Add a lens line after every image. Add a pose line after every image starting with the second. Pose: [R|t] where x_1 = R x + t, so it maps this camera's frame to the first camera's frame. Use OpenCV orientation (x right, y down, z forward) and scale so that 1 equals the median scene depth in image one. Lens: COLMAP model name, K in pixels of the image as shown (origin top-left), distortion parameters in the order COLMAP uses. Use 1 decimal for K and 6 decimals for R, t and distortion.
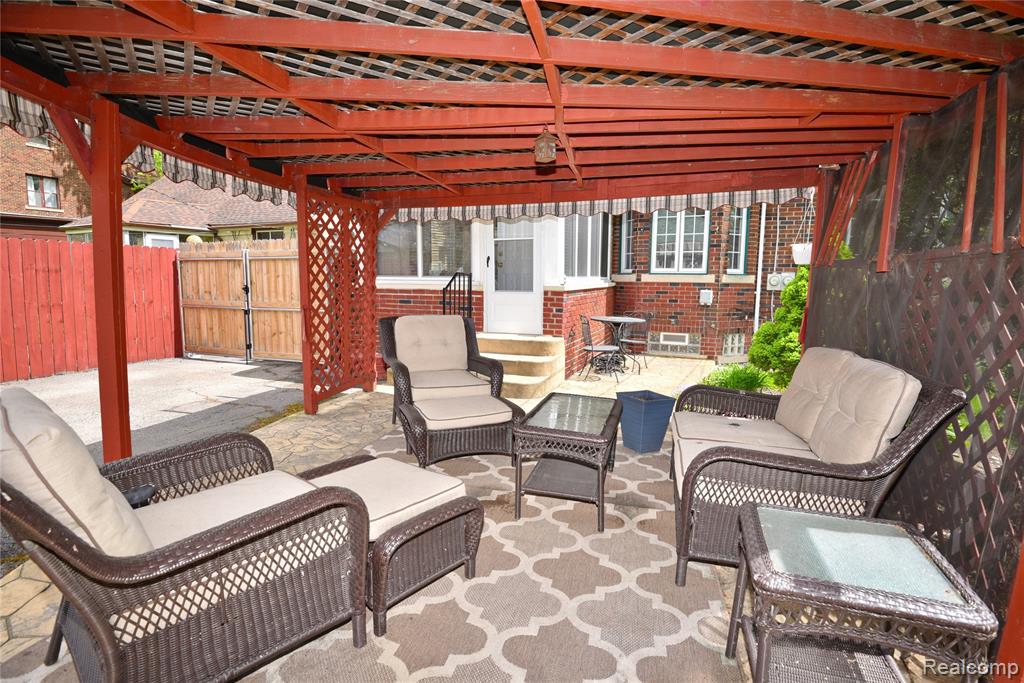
lens RADIAL K [[523.0, 0, 512.0], [0, 523.0, 341.5], [0, 0, 1]] dist [-0.023316, -0.000236]
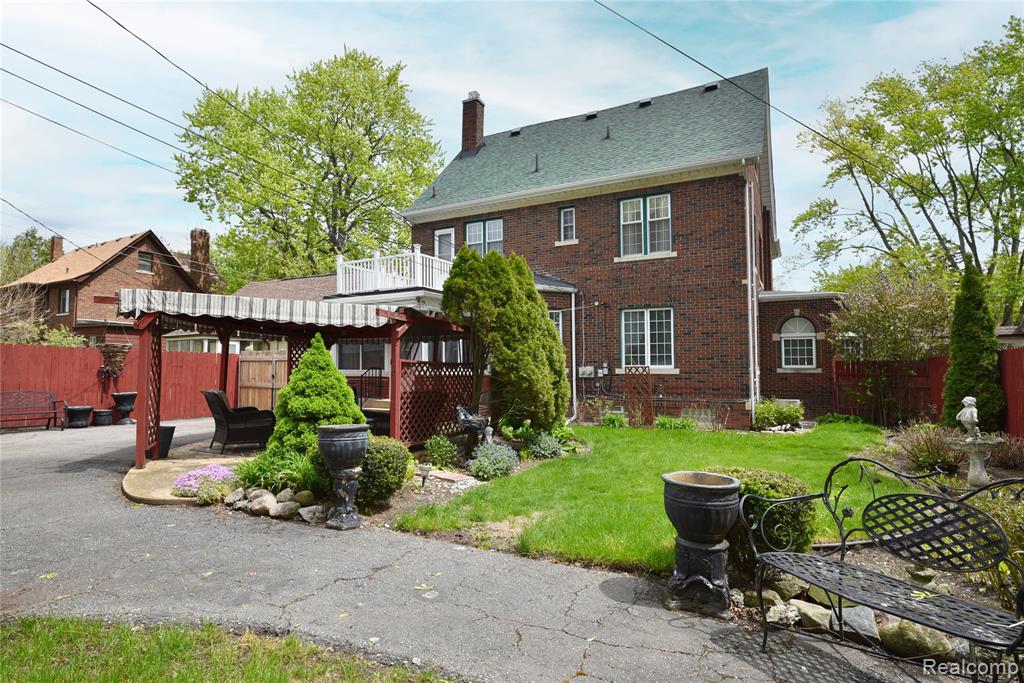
lens RADIAL K [[523.0, 0, 512.0], [0, 523.0, 341.5], [0, 0, 1]] dist [-0.023316, -0.000236]
pose [[0.996992, -0.006709, -0.077210, 0.453929], [-0.006892, 0.984623, -0.174556, 0.089380], [0.077194, 0.174563, 0.981615, -0.734910]]
